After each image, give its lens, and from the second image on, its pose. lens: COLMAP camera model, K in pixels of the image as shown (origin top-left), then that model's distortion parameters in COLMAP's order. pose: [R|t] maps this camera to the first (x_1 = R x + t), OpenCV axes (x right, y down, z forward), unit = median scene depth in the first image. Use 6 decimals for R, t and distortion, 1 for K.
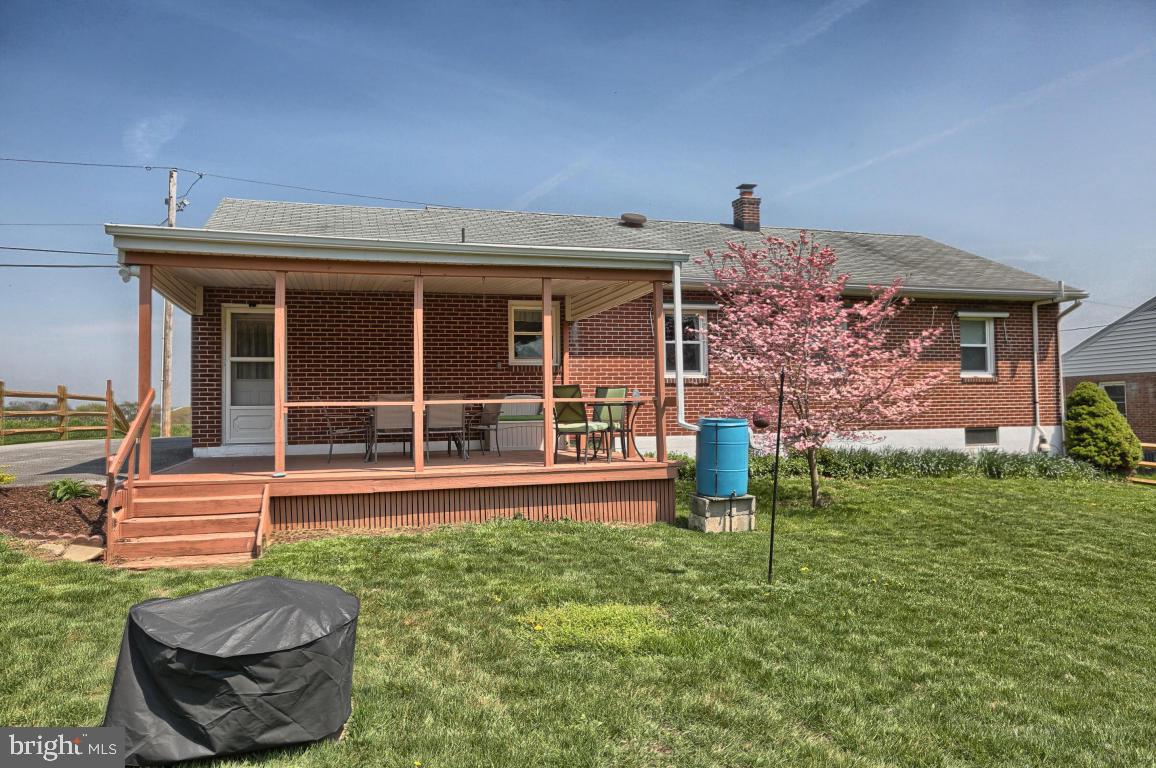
lens RADIAL K [[820.2, 0, 579.2], [0, 820.2, 385.9], [0, 0, 1]] dist [0.003539, 0.005676]
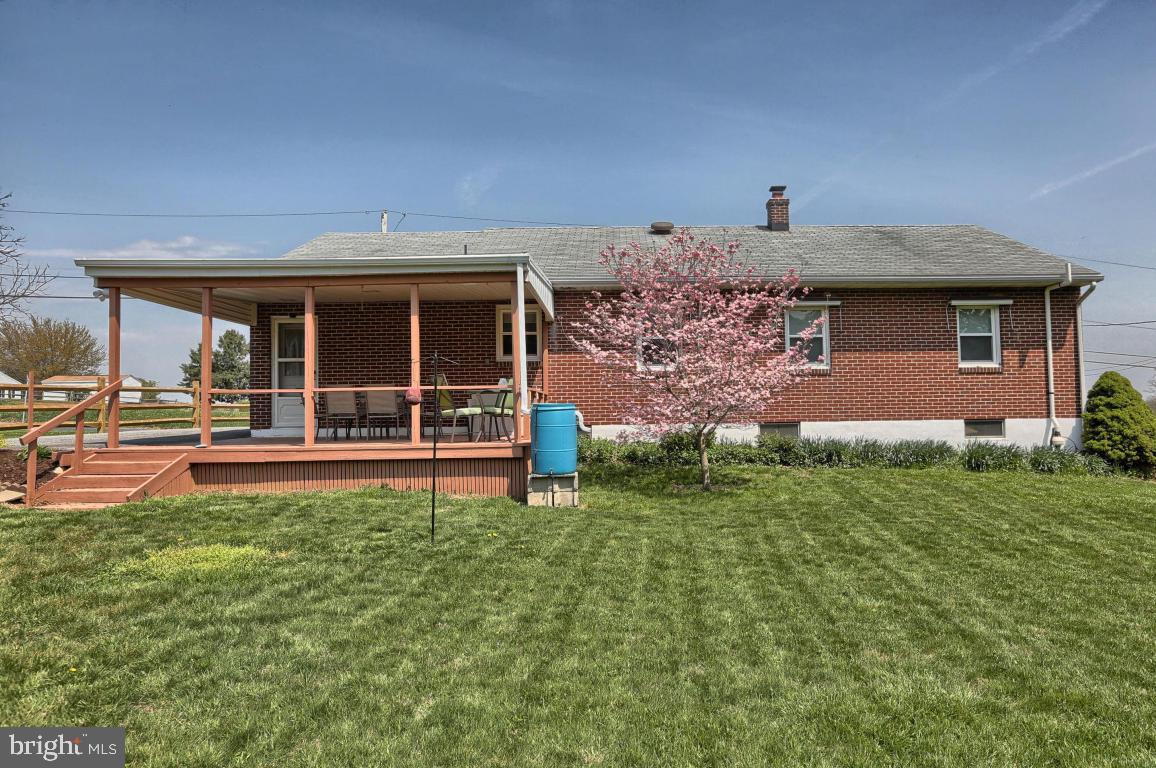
lens RADIAL K [[741.4, 0, 578.0], [0, 741.4, 387.6], [0, 0, 1]] dist [-0.011686, -0.000639]
pose [[0.959225, -0.005731, -0.282585, 0.326993], [0.005970, 0.999982, -0.000016, 0.012387], [0.282580, -0.001672, 0.959242, 0.036807]]
